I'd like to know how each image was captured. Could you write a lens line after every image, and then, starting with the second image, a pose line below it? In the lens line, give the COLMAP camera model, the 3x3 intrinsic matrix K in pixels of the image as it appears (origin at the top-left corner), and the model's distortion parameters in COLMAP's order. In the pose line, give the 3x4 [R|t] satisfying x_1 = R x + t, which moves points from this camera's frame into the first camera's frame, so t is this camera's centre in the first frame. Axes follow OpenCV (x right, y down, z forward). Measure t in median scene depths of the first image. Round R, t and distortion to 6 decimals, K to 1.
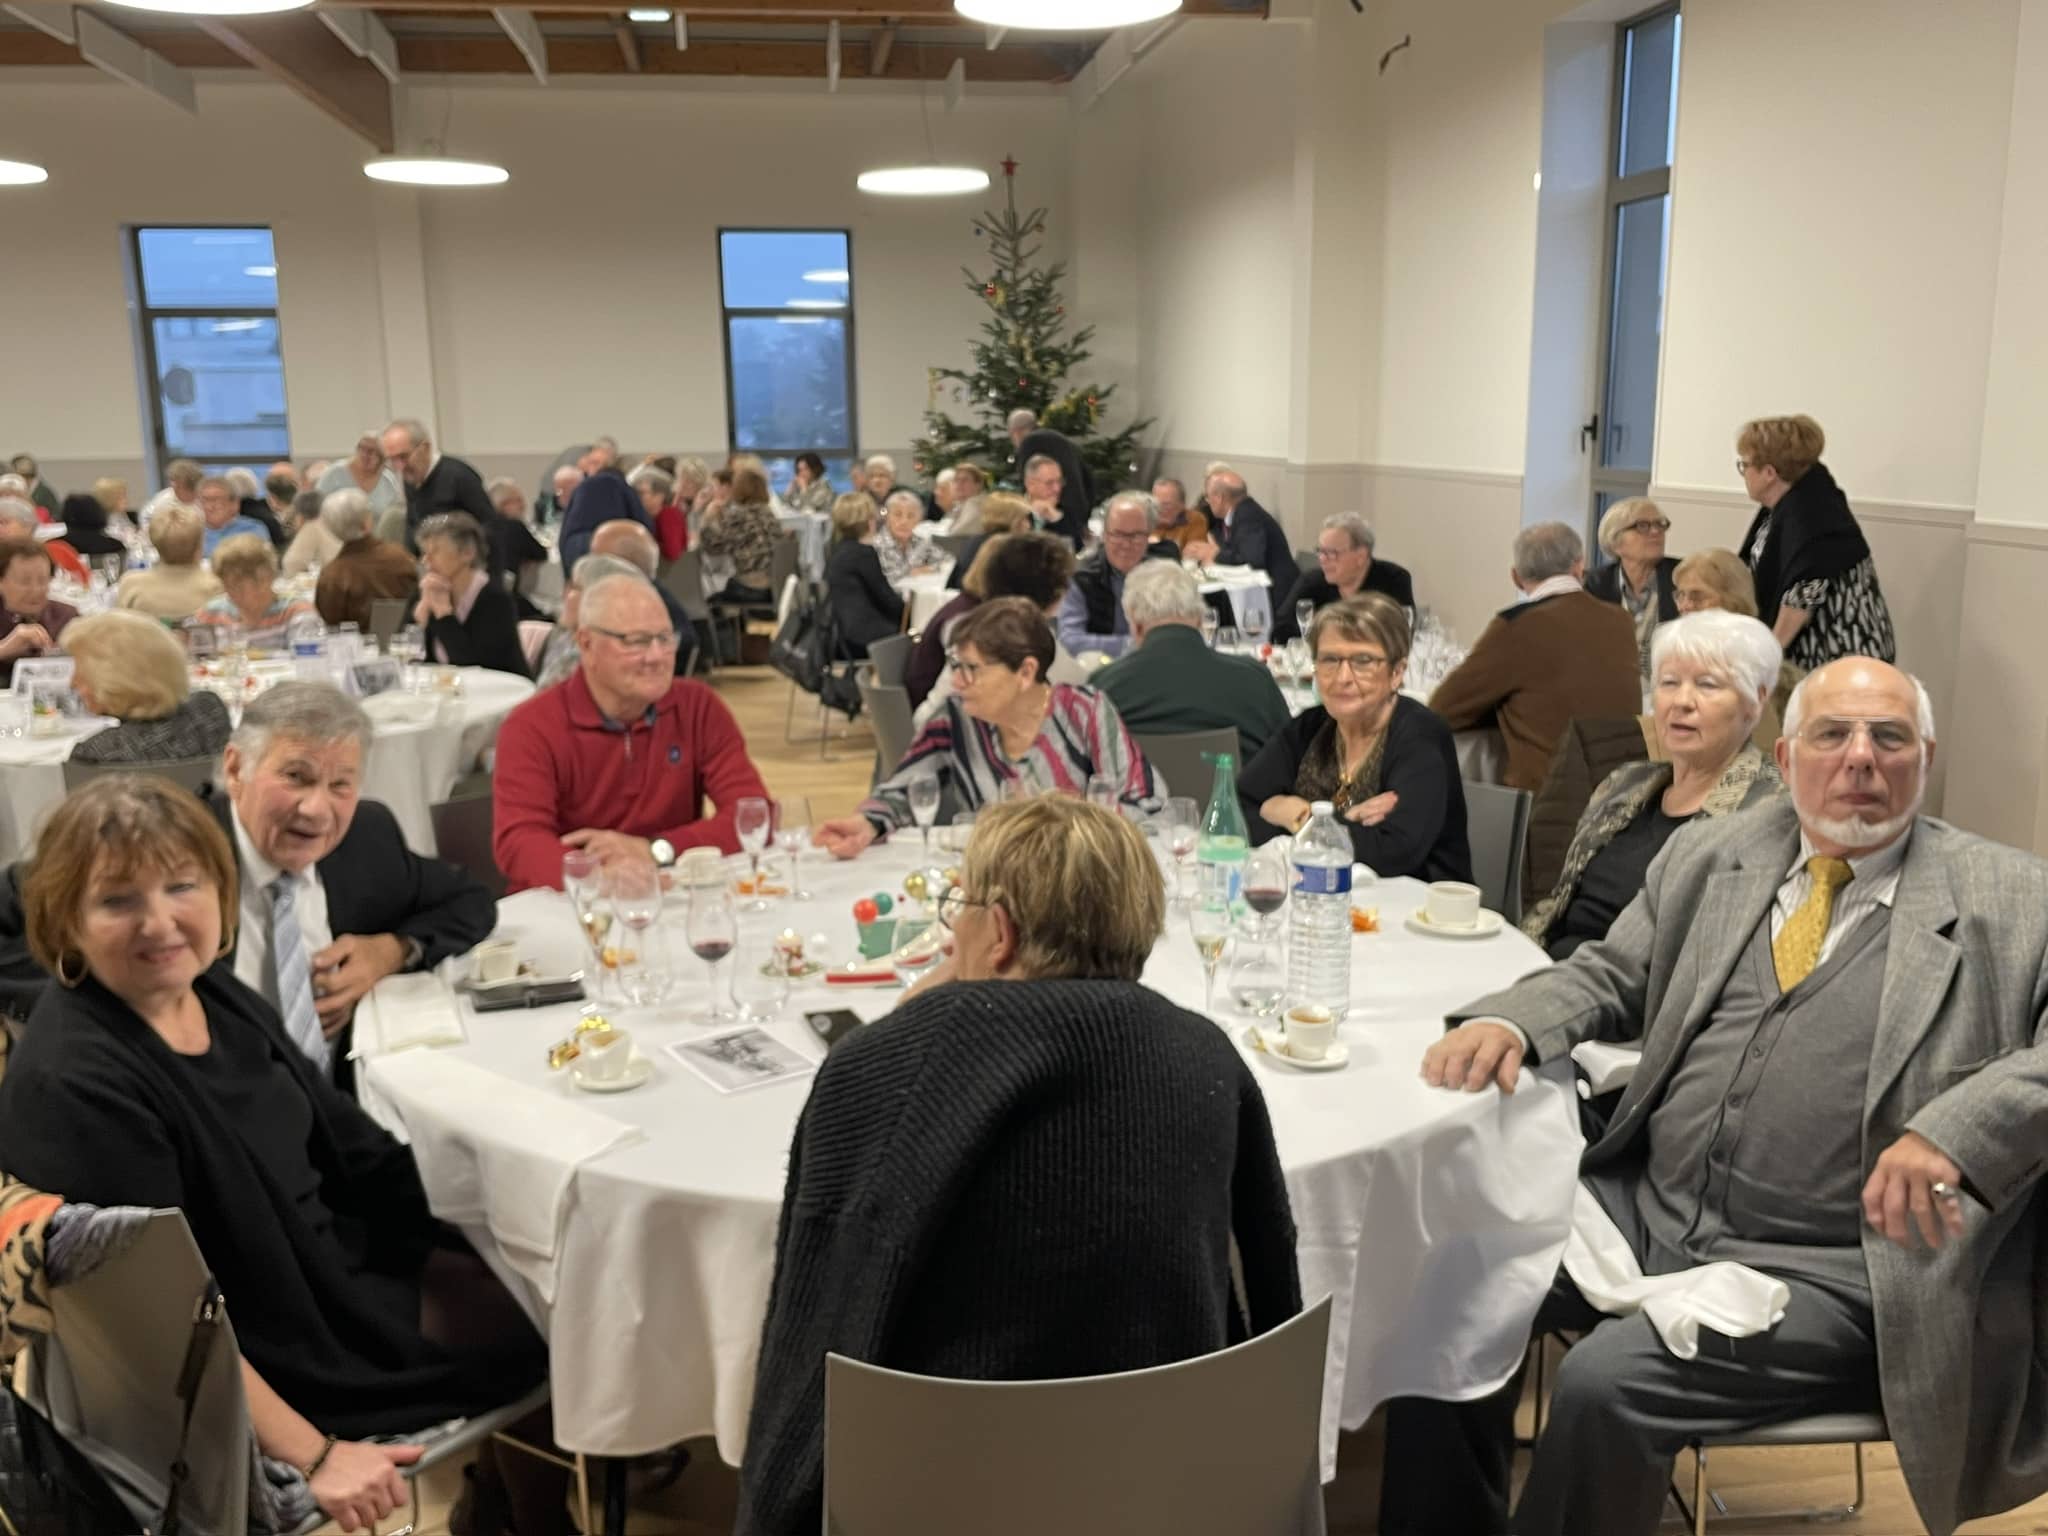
lens RADIAL K [[1817.5, 0, 1024.0], [0, 1817.5, 768.0], [0, 0, 1]] dist [0.108557, -0.127115]
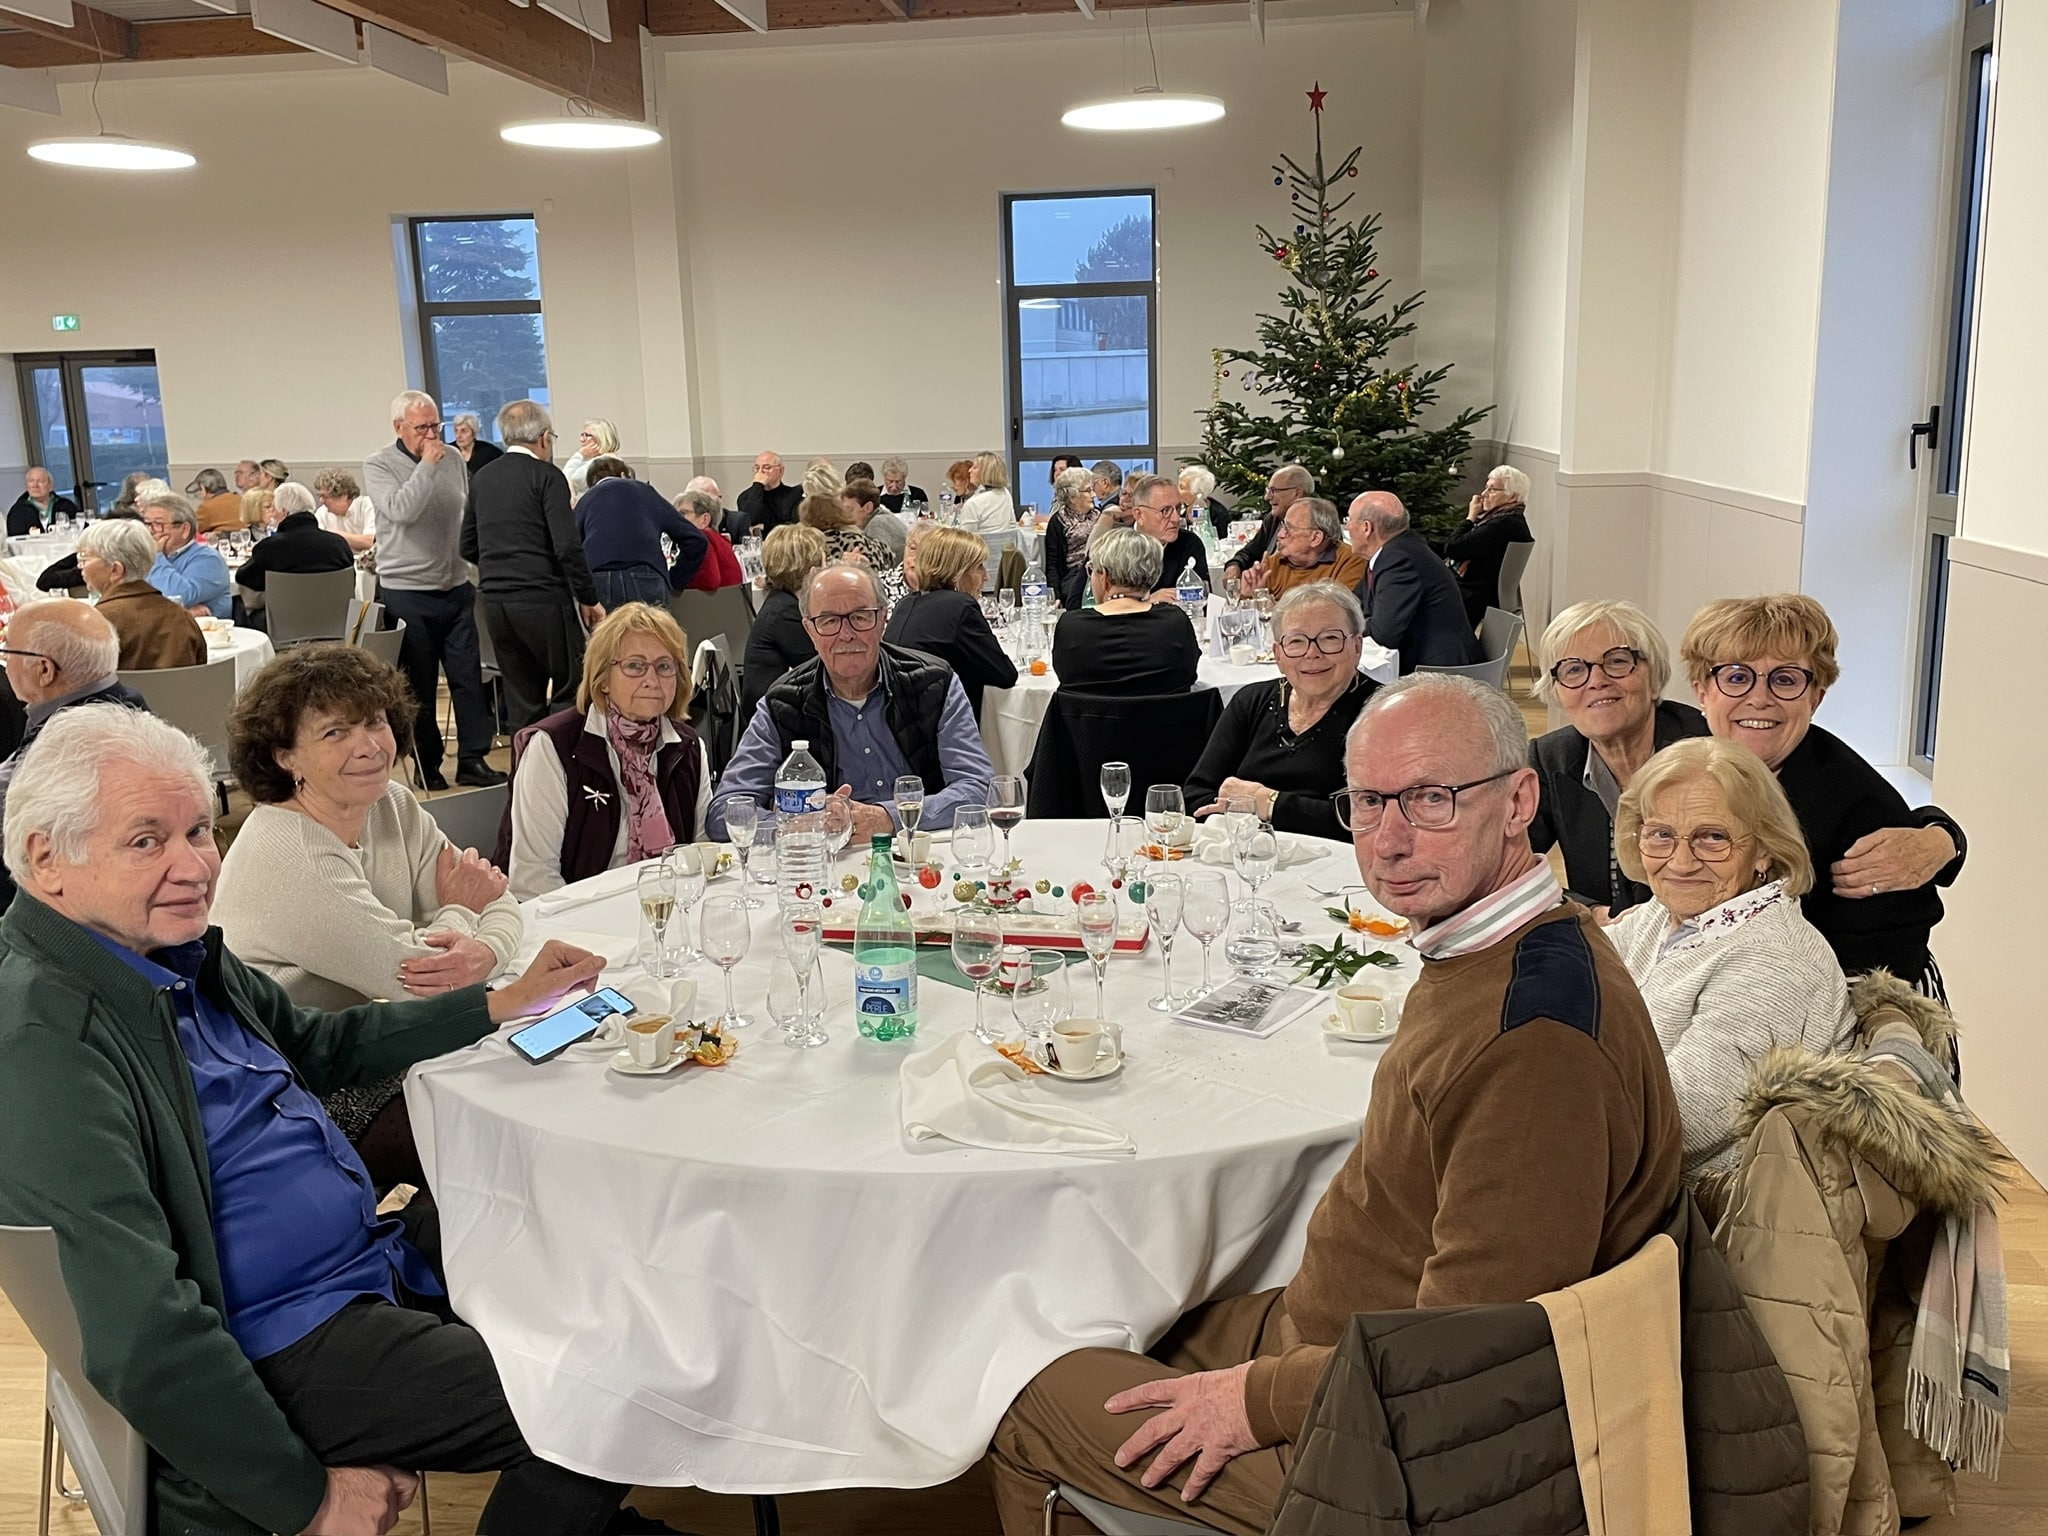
lens RADIAL K [[1817.5, 0, 1024.0], [0, 1817.5, 768.0], [0, 0, 1]] dist [0.108557, -0.127115]
pose [[0.955707, 0.047263, -0.290500, 0.115763], [-0.044946, 0.998882, 0.014646, -0.038224], [0.290867, -0.000941, 0.956763, 0.183349]]
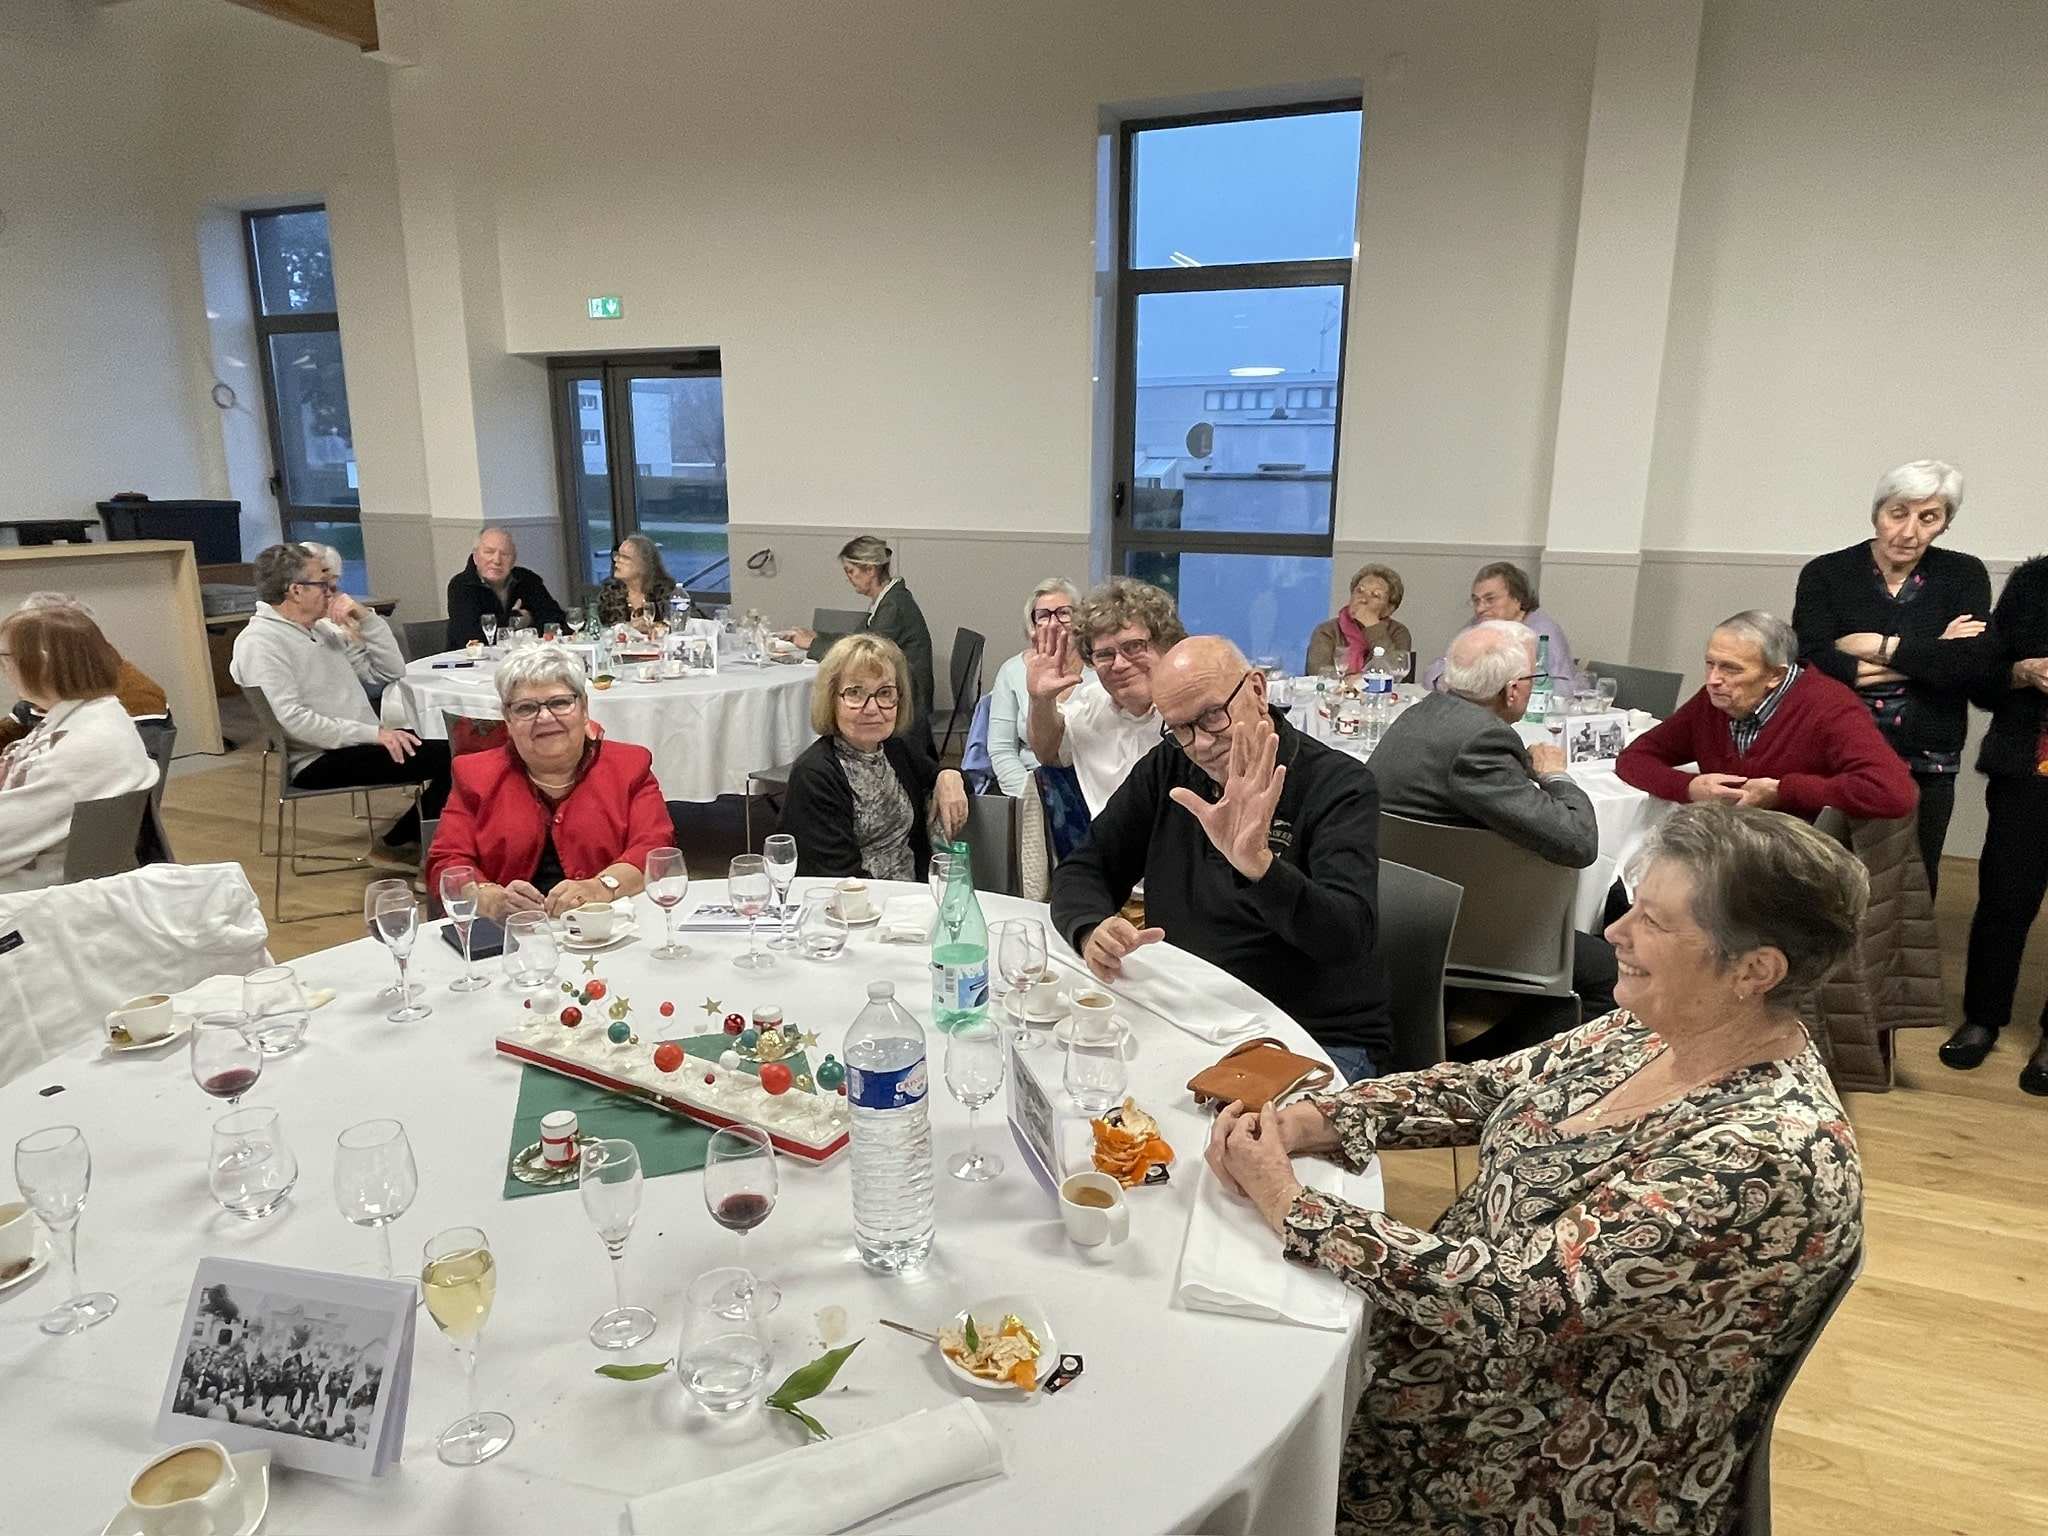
lens RADIAL K [[1256.3, 0, 1024.0], [0, 1256.3, 768.0], [0, 0, 1]] dist [0.002228, -0.002266]
pose [[0.850487, 0.143113, -0.506152, -0.292687], [-0.122560, 0.989706, 0.073899, -0.126279], [0.511518, -0.000816, 0.859272, 0.673408]]
